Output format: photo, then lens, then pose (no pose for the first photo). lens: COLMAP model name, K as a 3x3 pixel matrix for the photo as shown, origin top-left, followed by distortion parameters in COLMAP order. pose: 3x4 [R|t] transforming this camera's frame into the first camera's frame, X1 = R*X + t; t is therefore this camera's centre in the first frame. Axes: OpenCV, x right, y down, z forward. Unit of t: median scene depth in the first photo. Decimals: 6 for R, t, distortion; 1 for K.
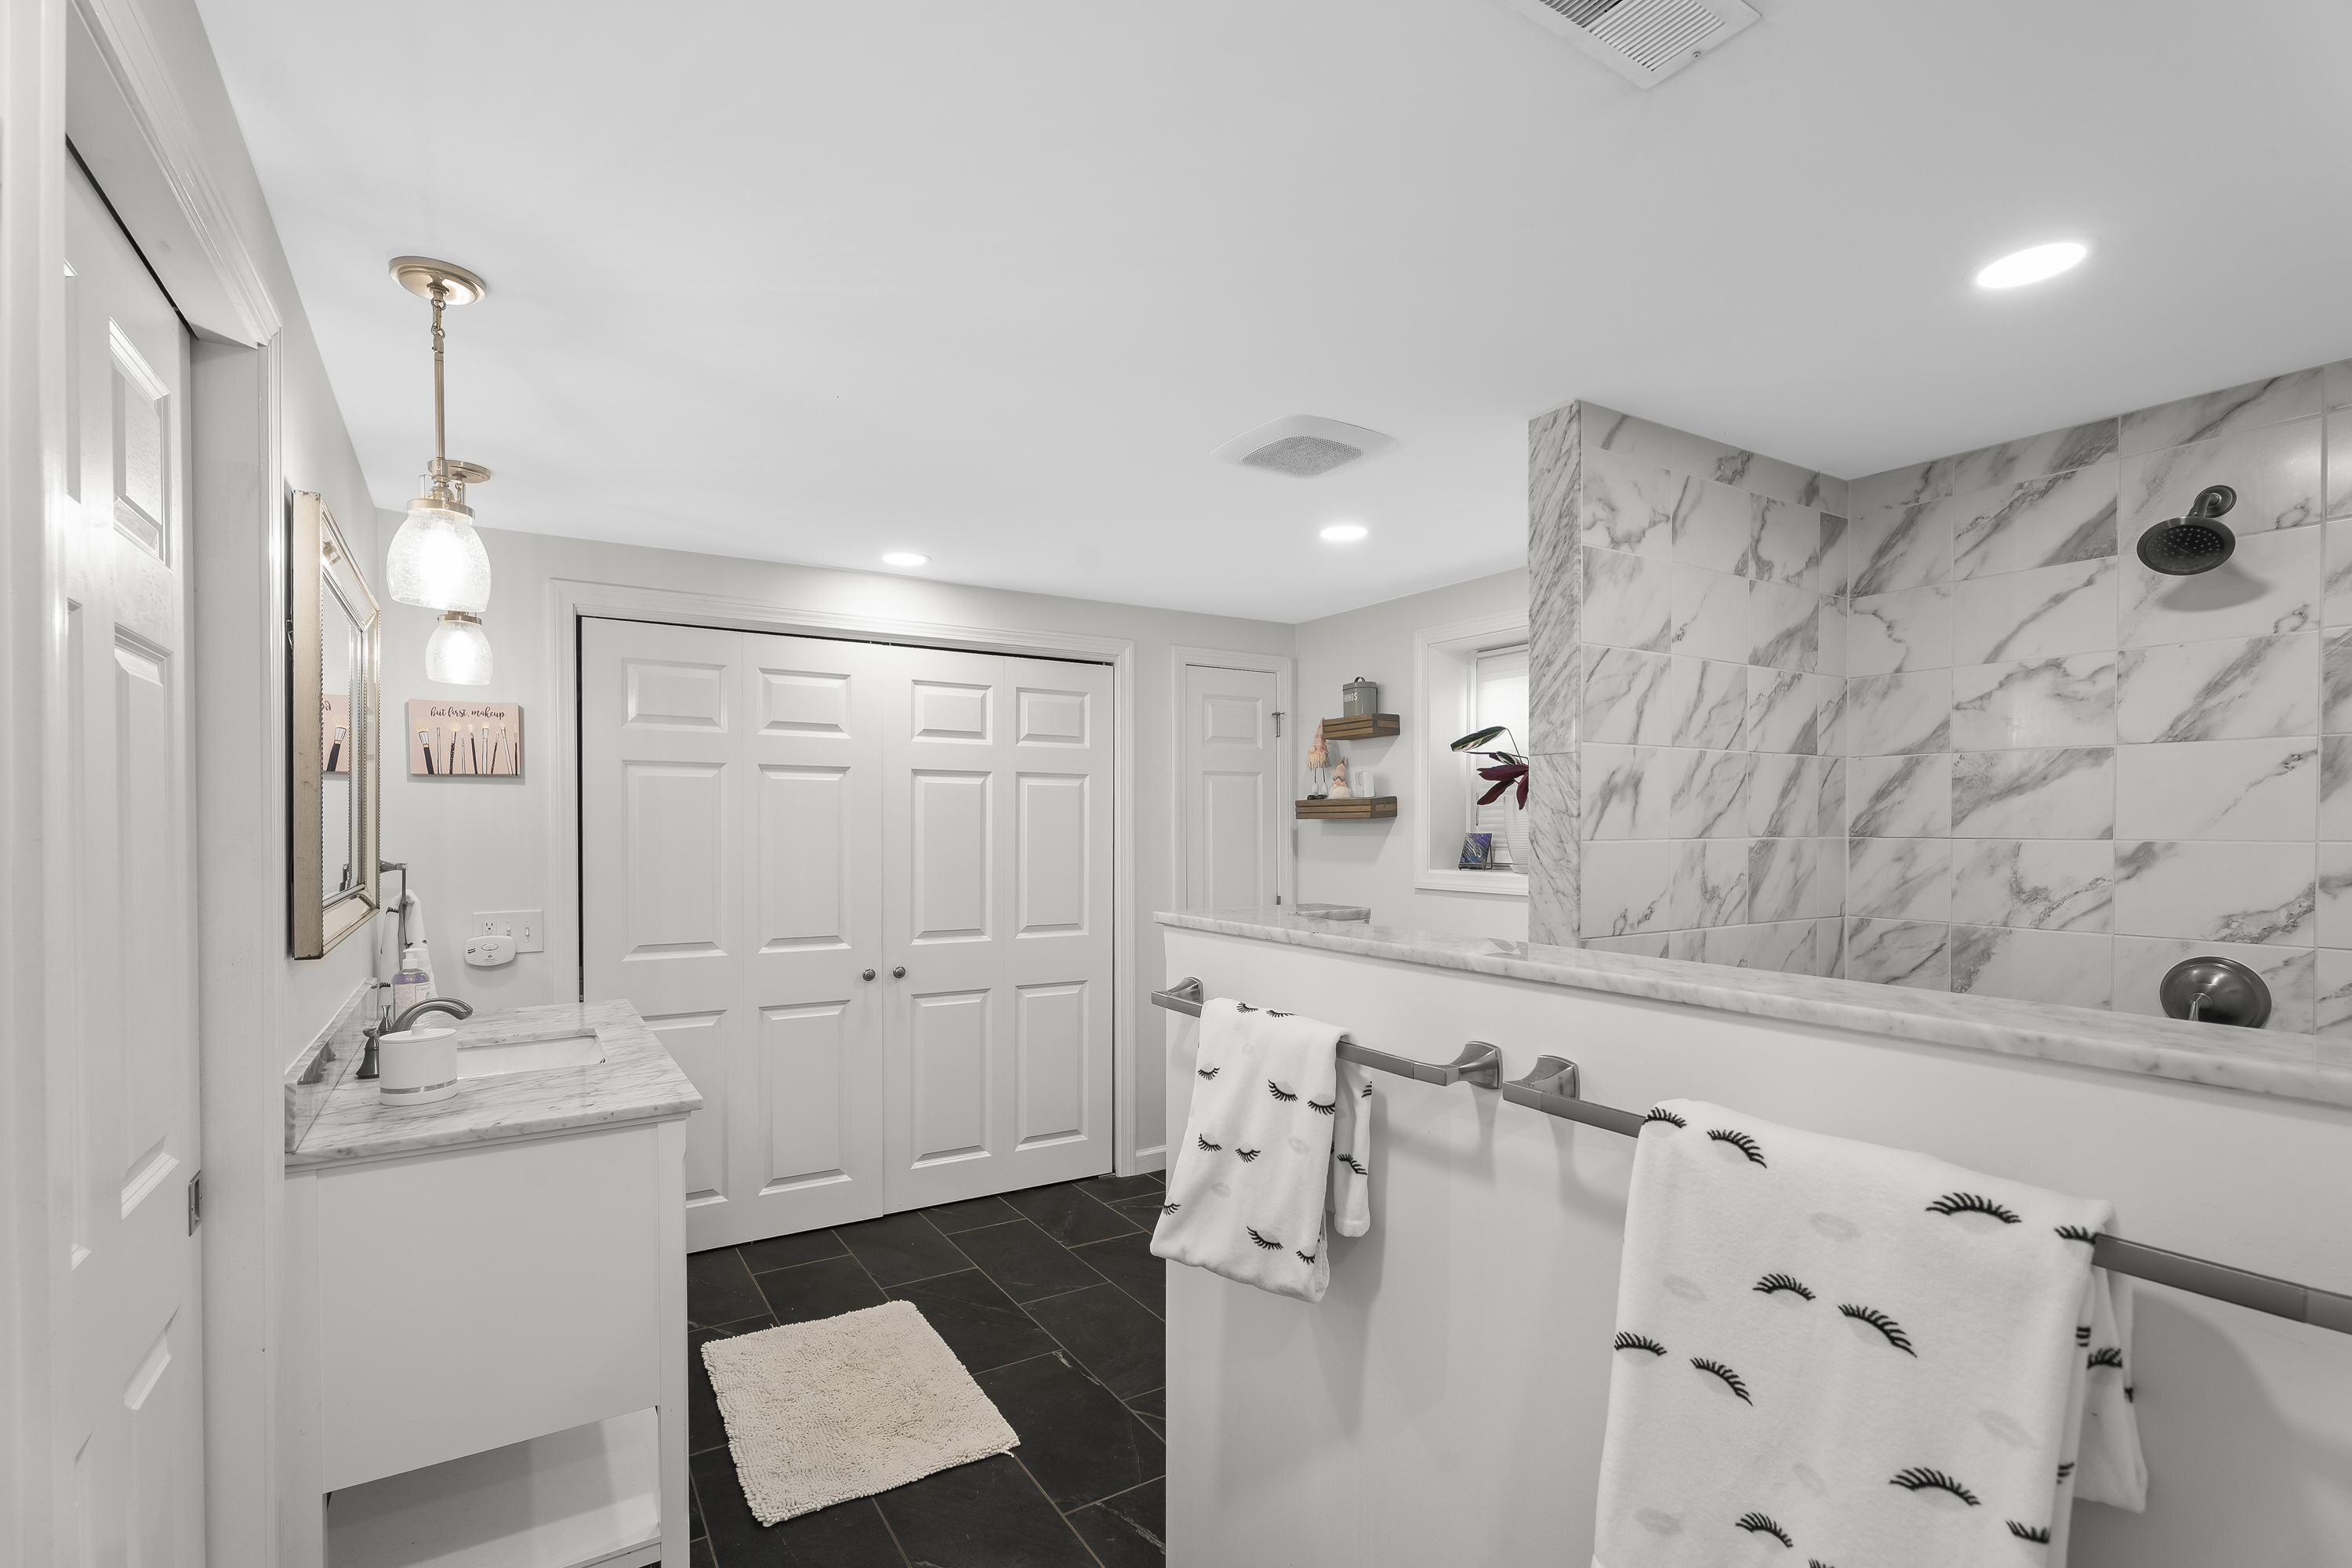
lens RADIAL K [[1062.7, 0, 1128.6], [0, 1062.7, 833.9], [0, 0, 1]] dist [0.001707, 0.000095]
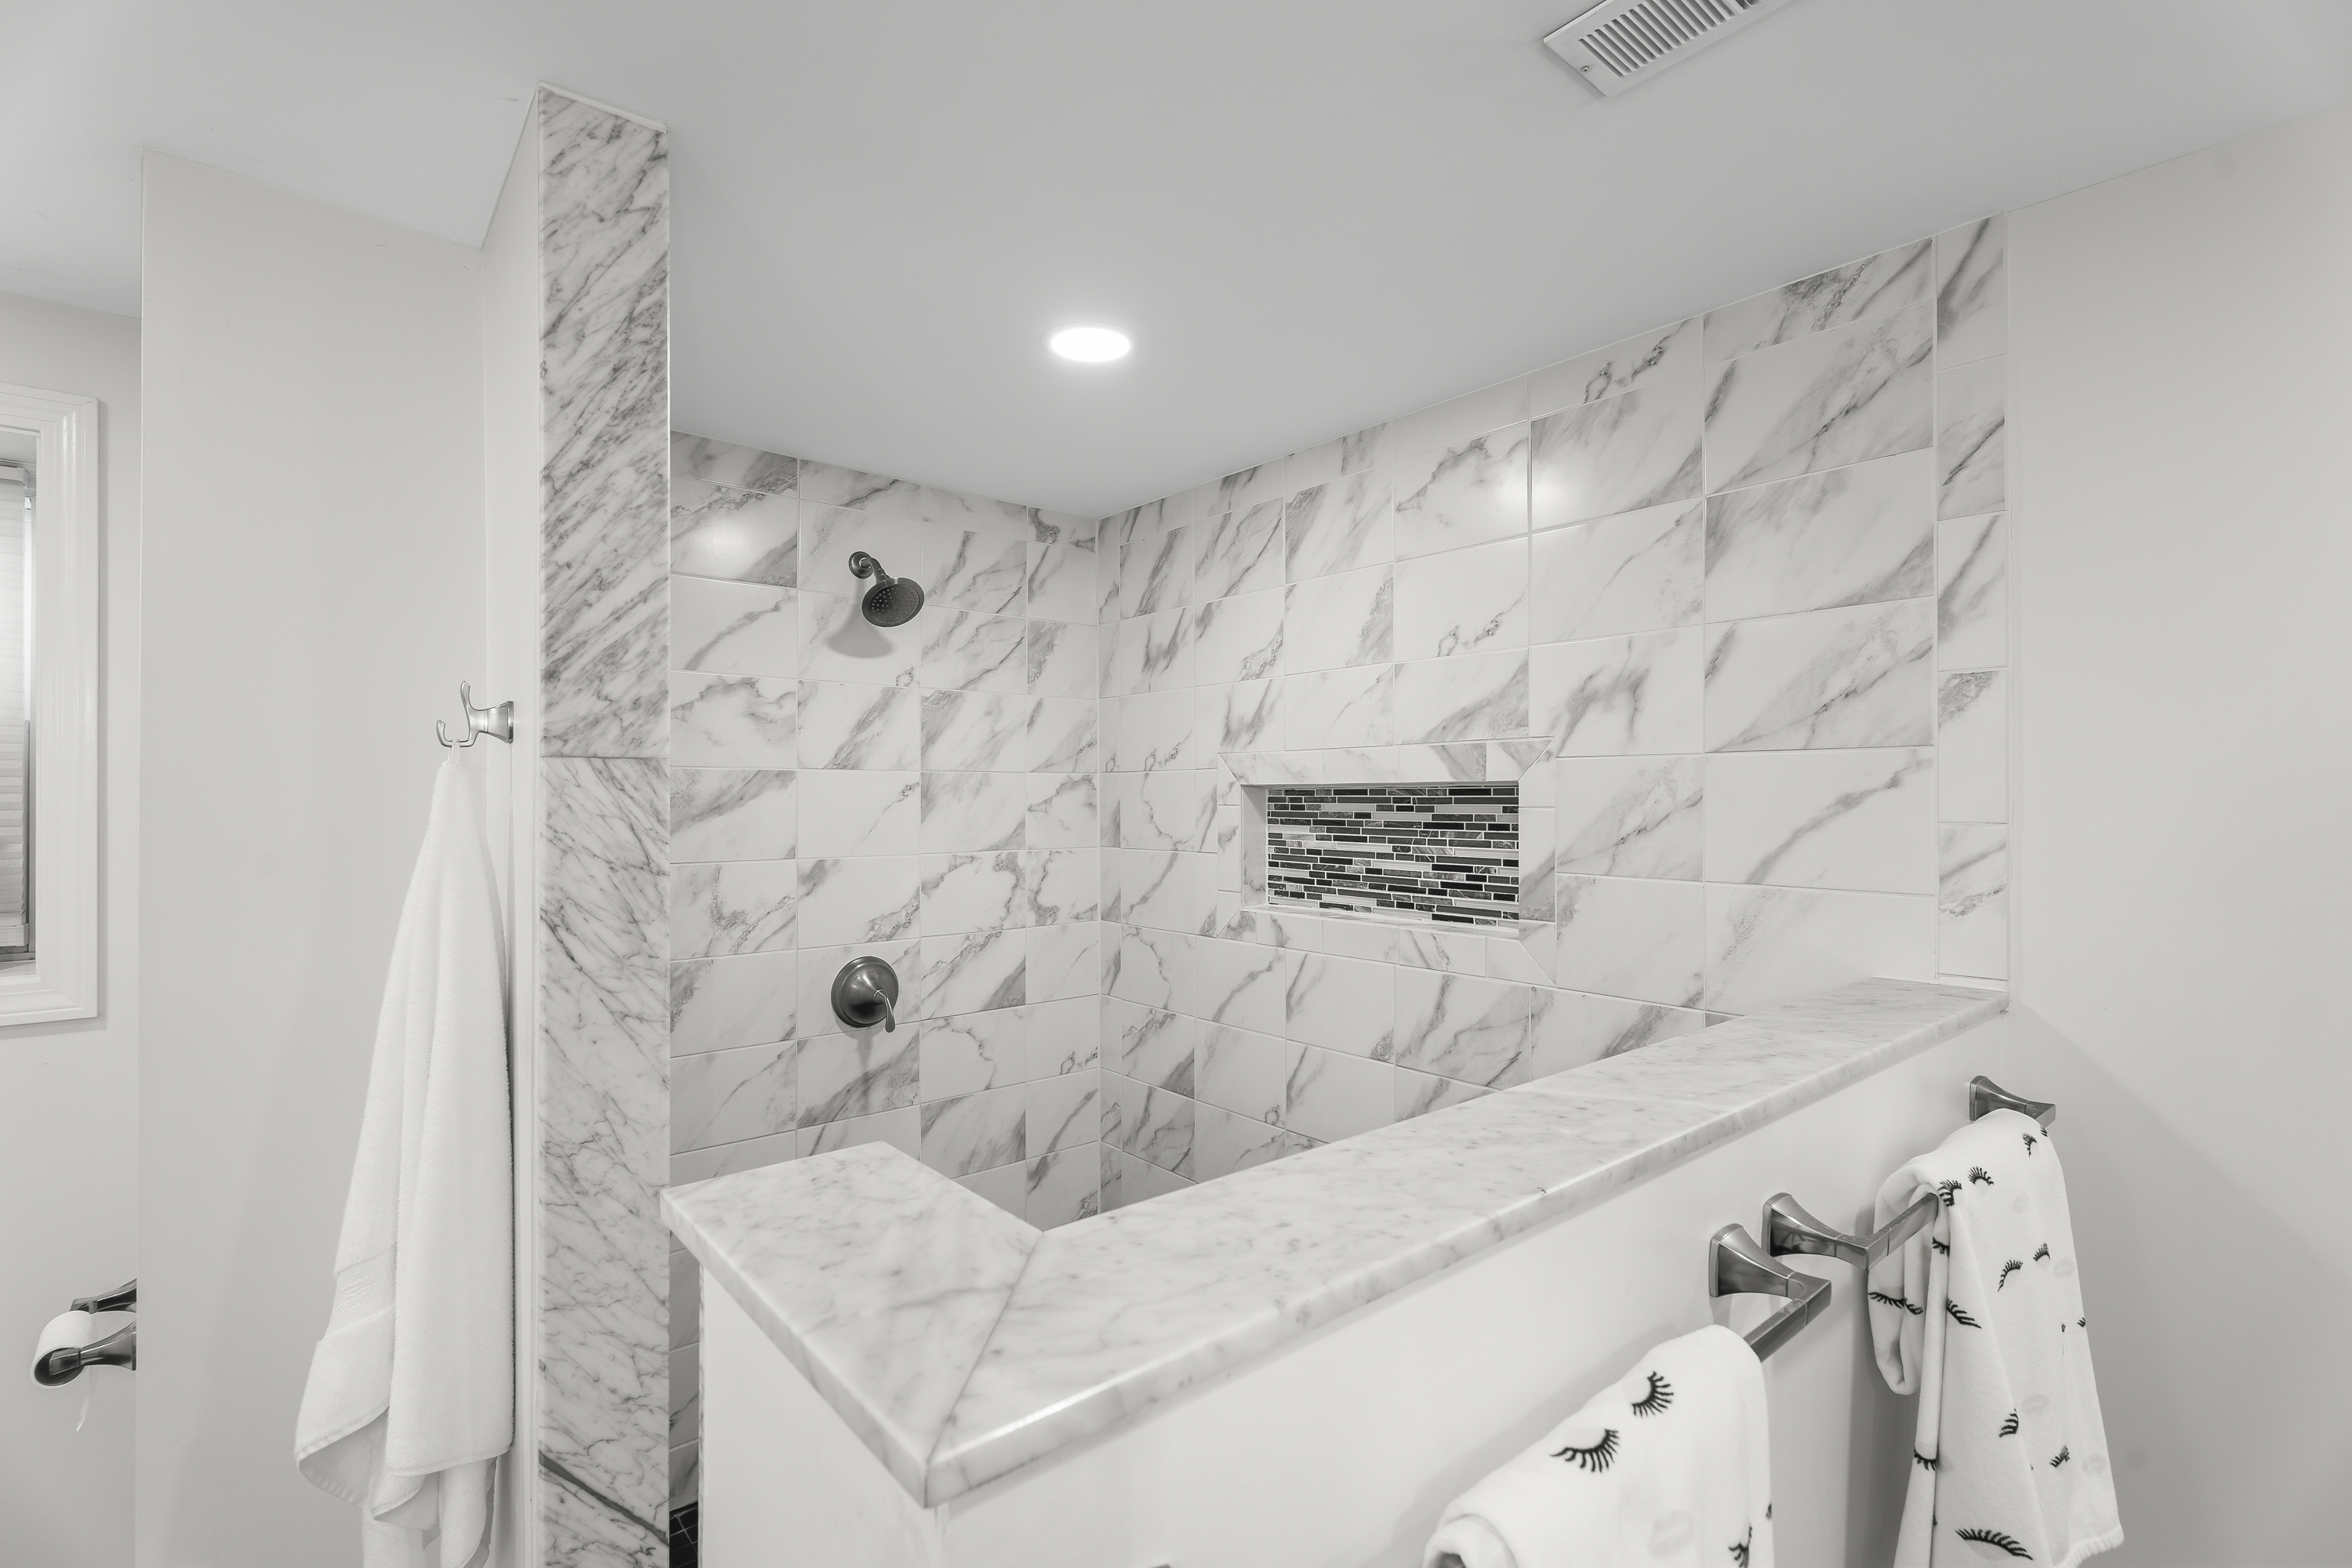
lens RADIAL K [[1062.7, 0, 1167.5], [0, 1062.7, 788.6], [0, 0, 1]] dist [0.001707, 0.000095]
pose [[-0.171502, 0.007524, 0.985155, -0.169710], [0.009224, 0.999939, -0.006032, -0.054125], [-0.985141, 0.008053, -0.171561, 0.819376]]
